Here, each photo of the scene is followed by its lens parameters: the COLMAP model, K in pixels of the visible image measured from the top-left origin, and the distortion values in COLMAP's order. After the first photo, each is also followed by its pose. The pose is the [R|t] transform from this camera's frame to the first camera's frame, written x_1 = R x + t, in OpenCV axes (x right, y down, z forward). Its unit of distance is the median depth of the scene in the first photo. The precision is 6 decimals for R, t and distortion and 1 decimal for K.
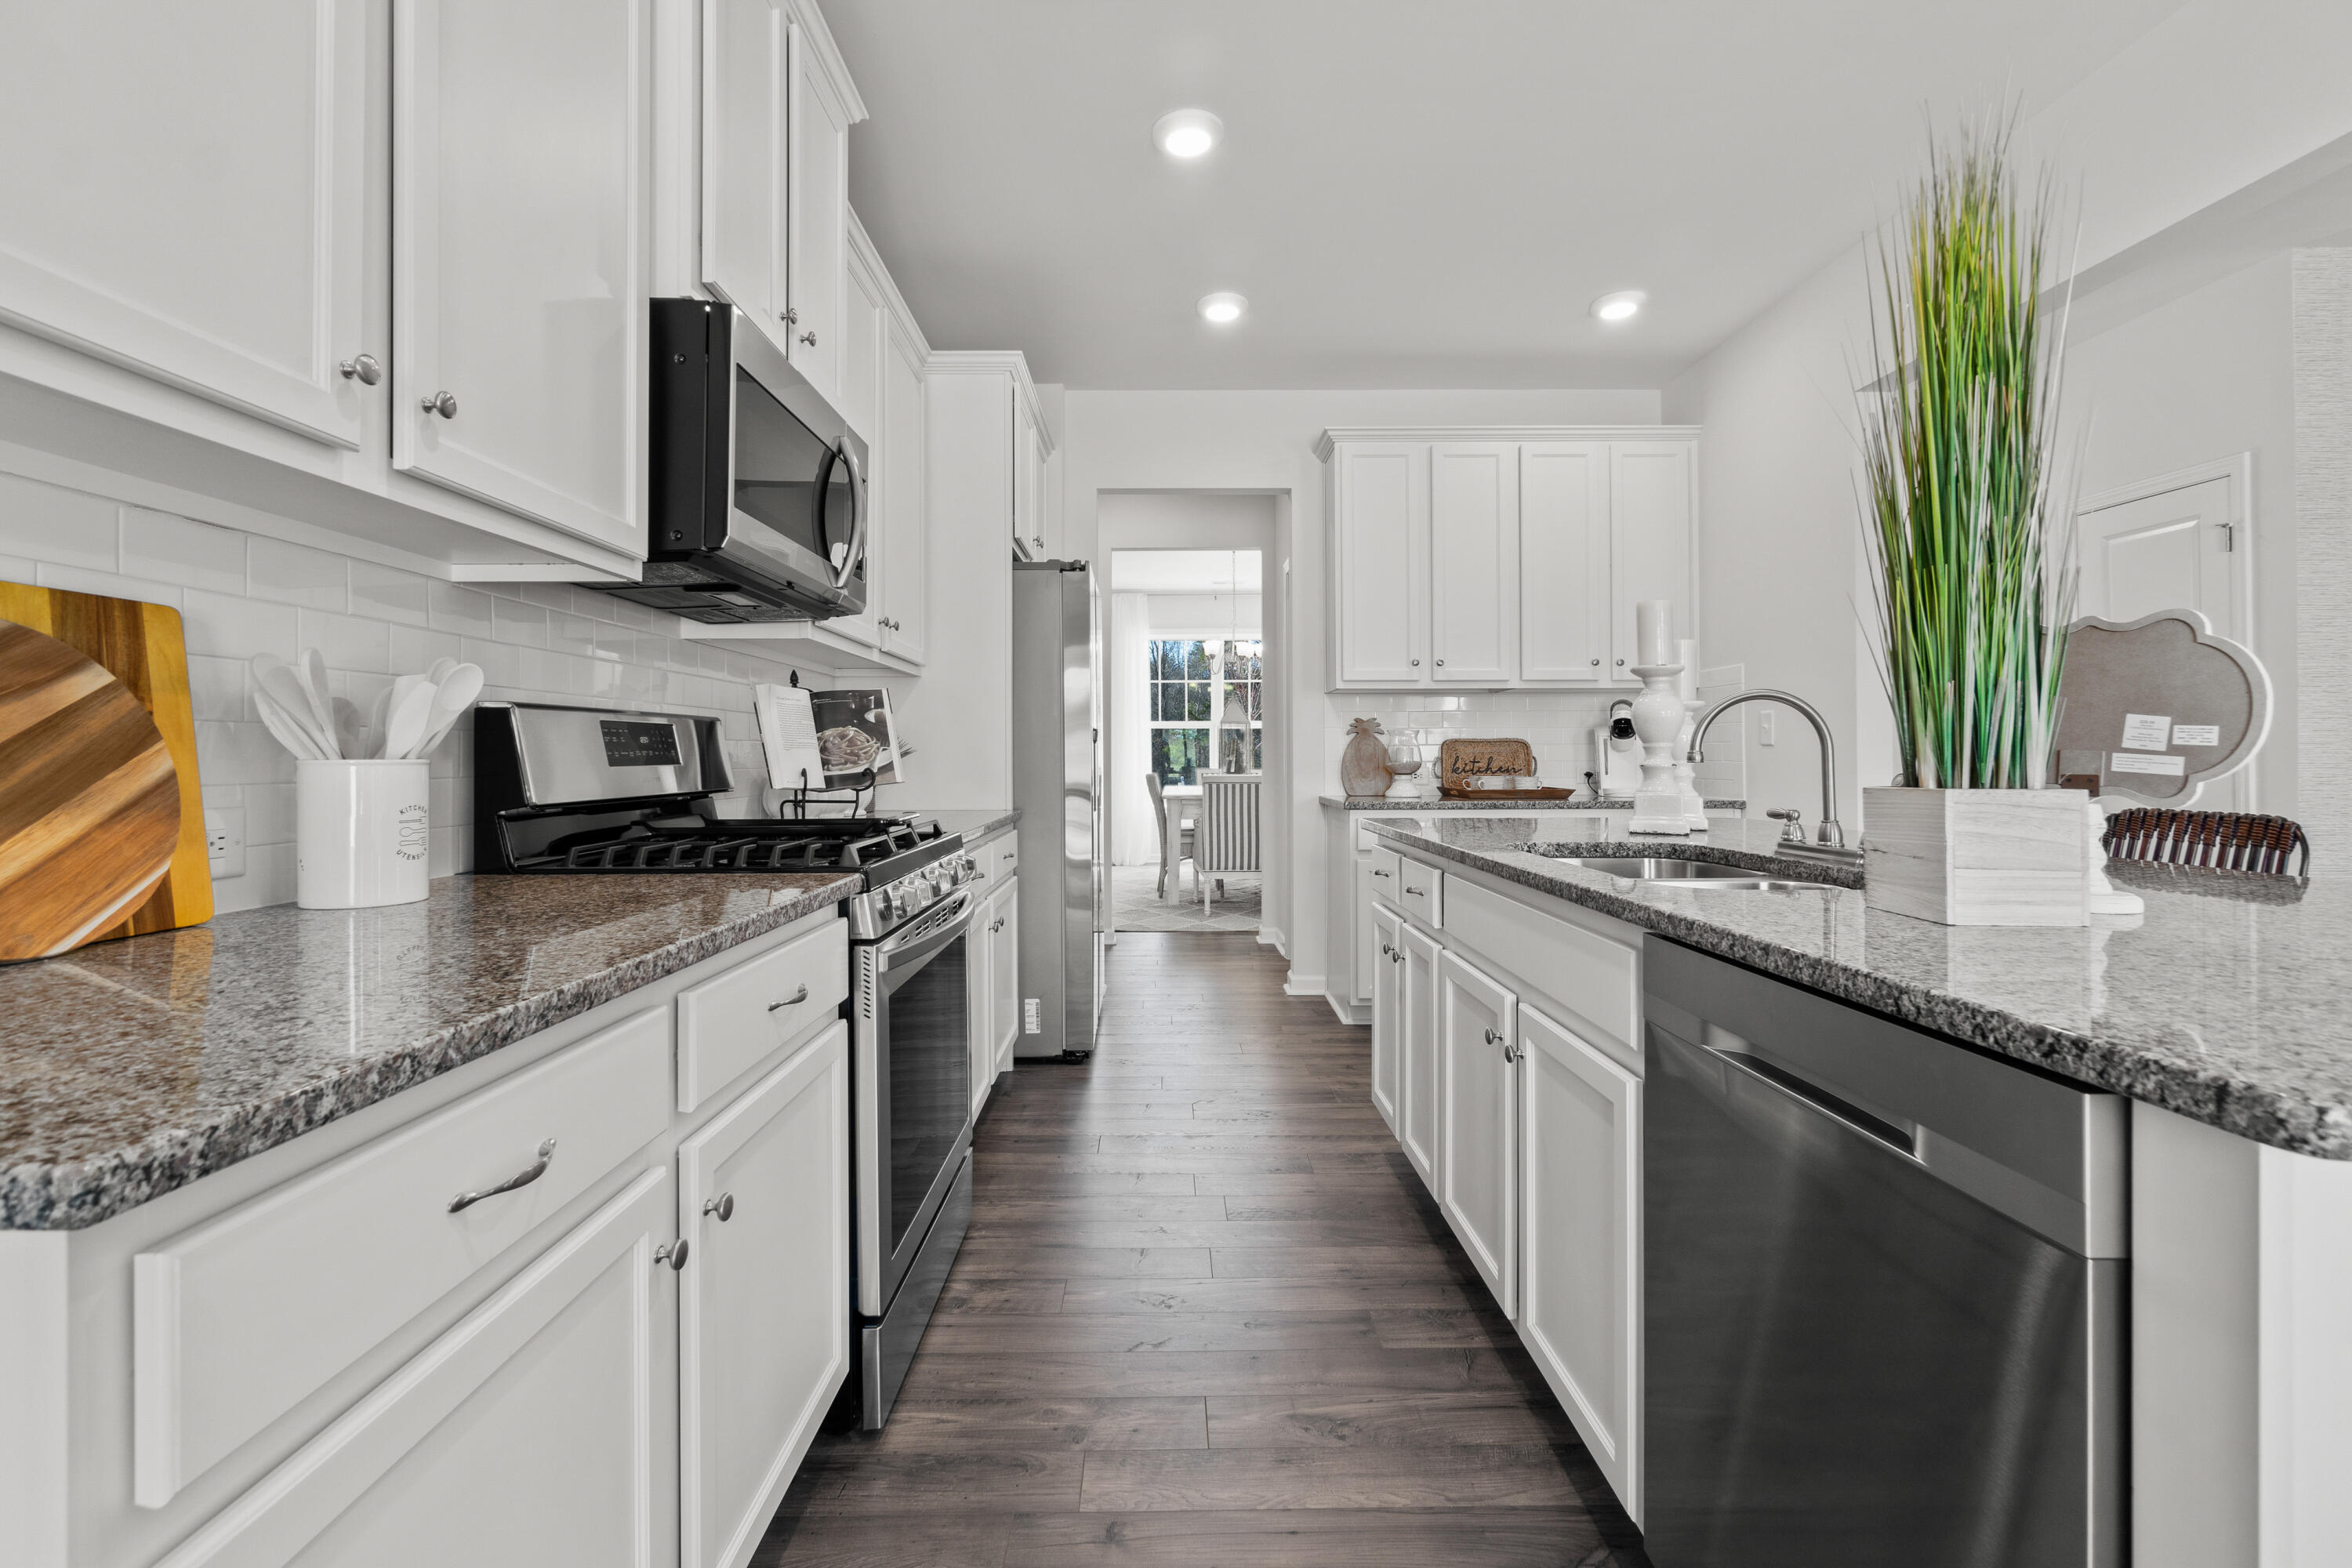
lens RADIAL K [[1012.6, 0, 1160.2], [0, 1012.6, 748.0], [0, 0, 1]] dist [-0.009819, -0.000135]
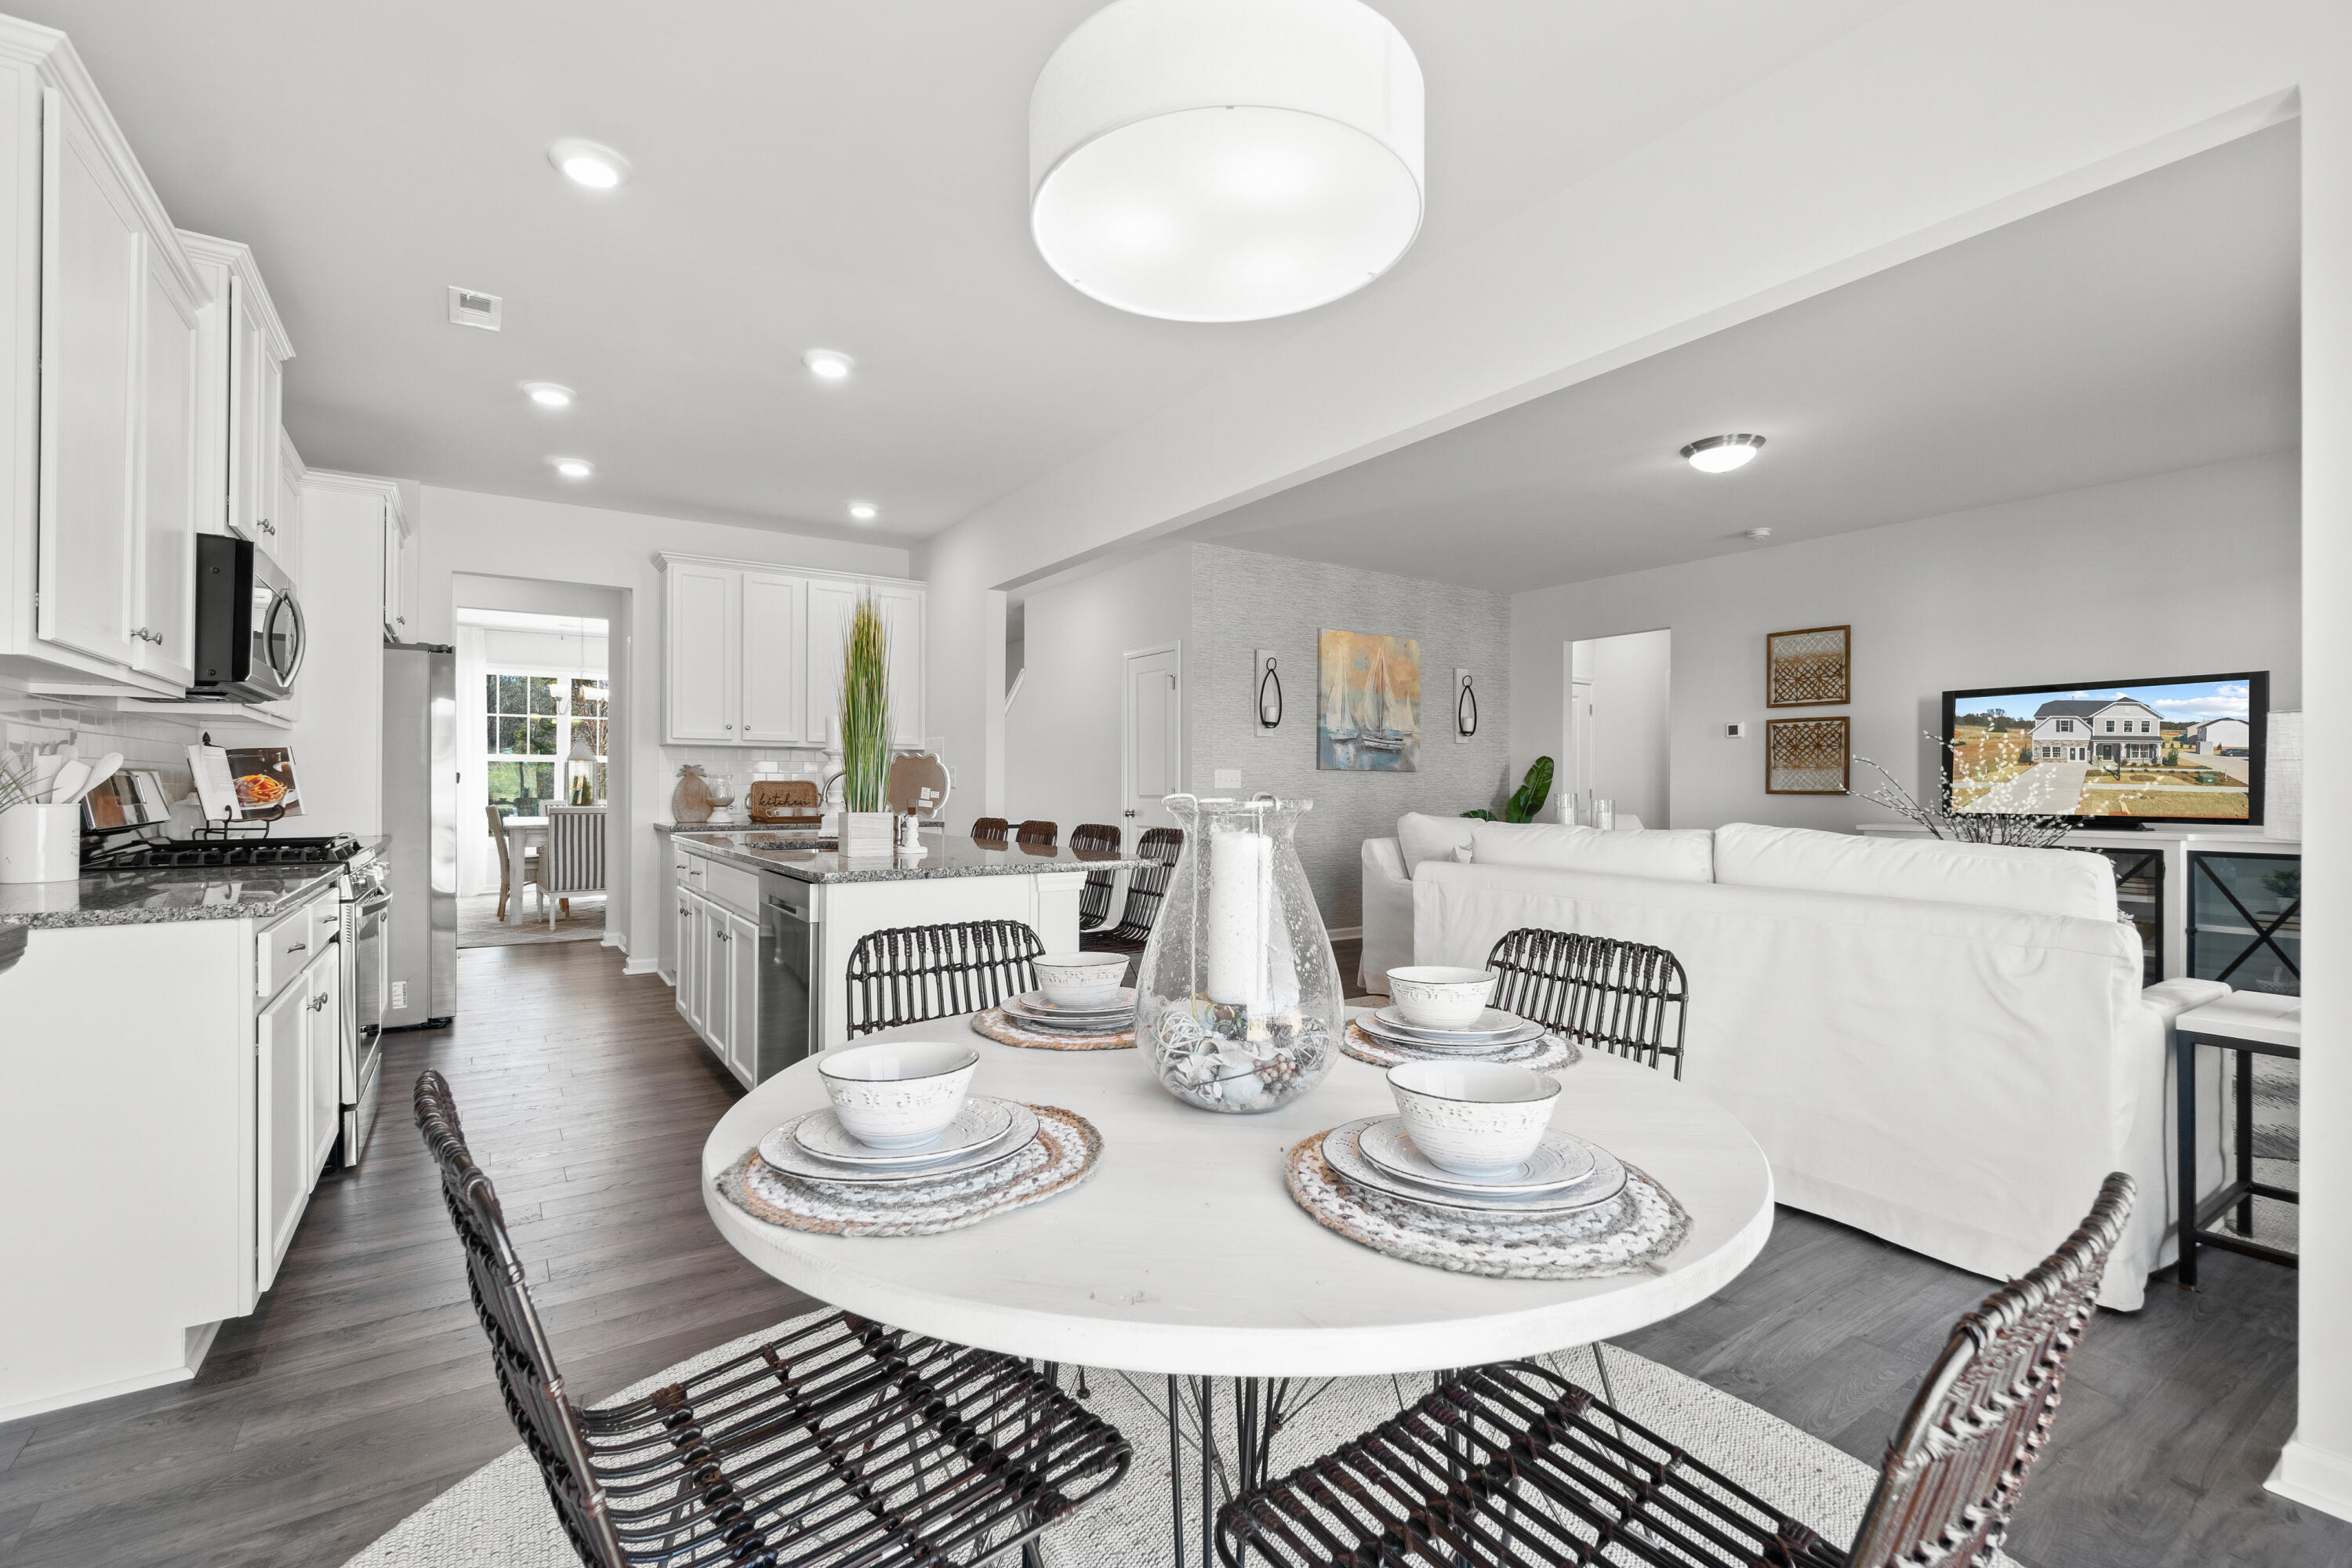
lens RADIAL K [[1012.6, 0, 1168.3], [0, 1012.6, 782.6], [0, 0, 1]] dist [-0.009819, -0.000135]
pose [[0.825777, 0.008032, 0.563940, -0.035150], [-0.010890, 0.999939, 0.001705, -0.016025], [-0.563892, -0.007549, 0.825814, -0.508805]]
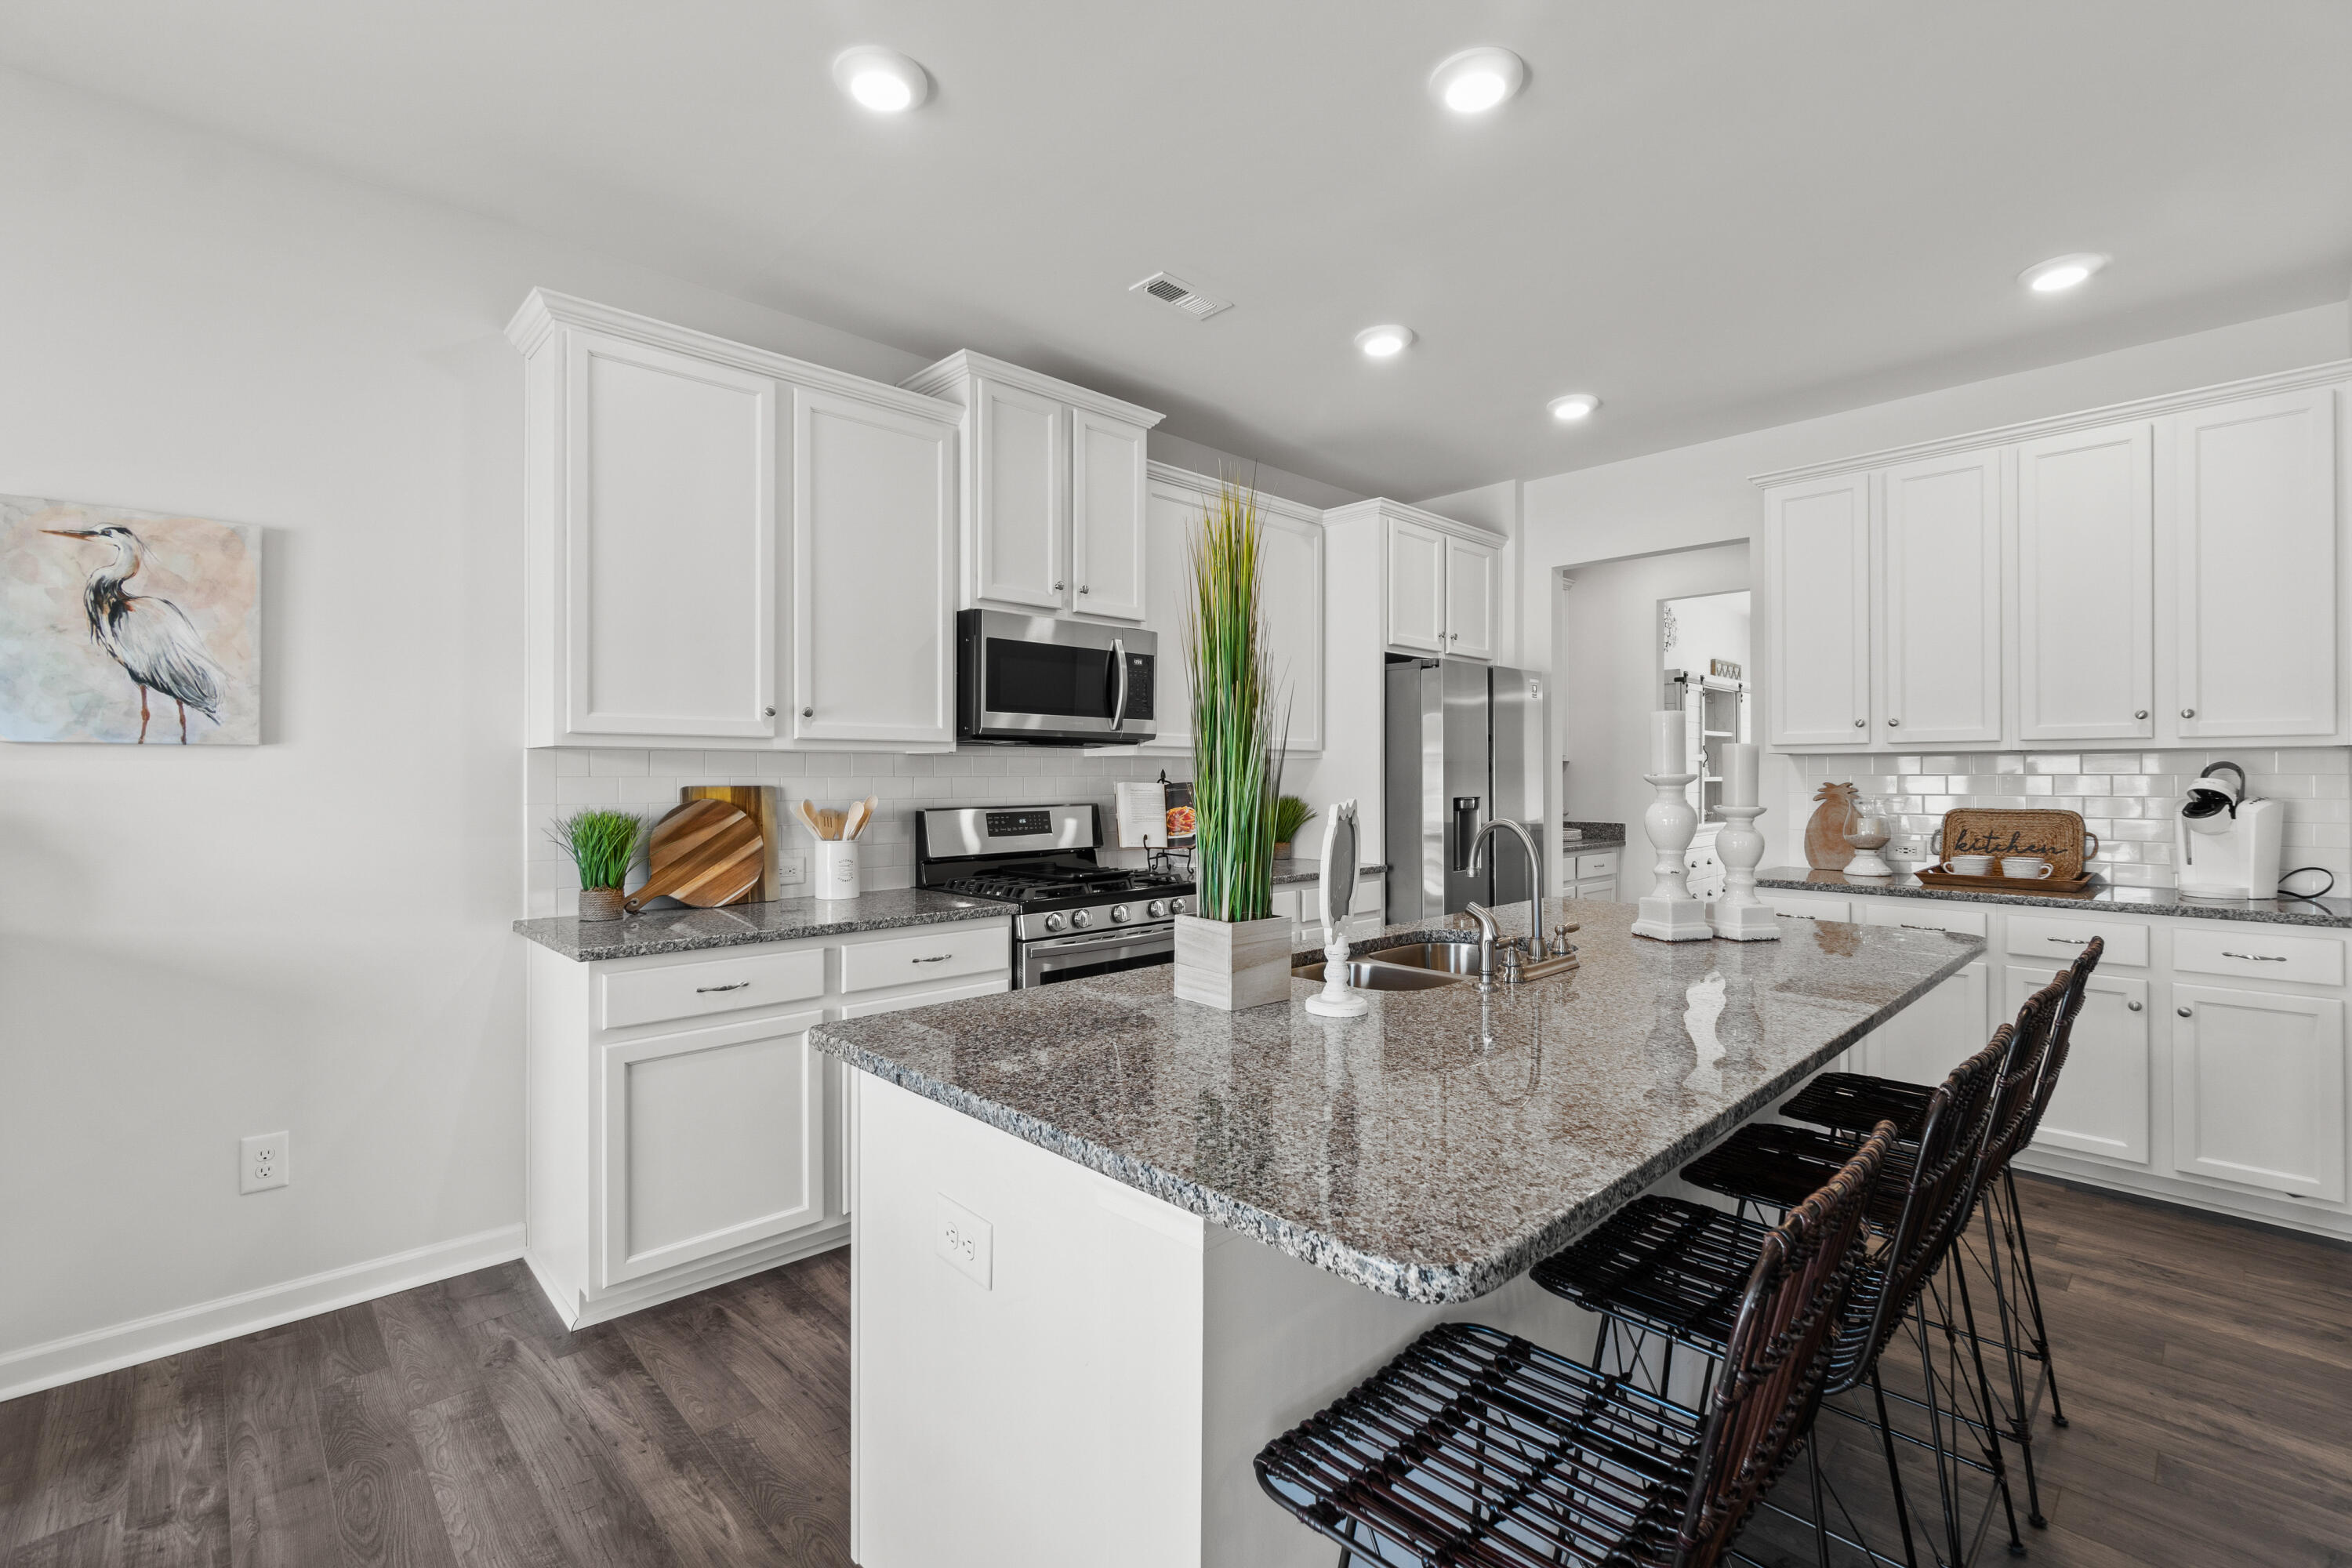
lens RADIAL K [[1012.6, 0, 1157.4], [0, 1012.6, 777.8], [0, 0, 1]] dist [-0.009819, -0.000135]
pose [[0.690801, 0.000881, -0.723044, 0.466367], [0.003713, 0.999982, 0.004767, -0.043949], [0.723035, -0.005978, 0.690785, -0.048799]]
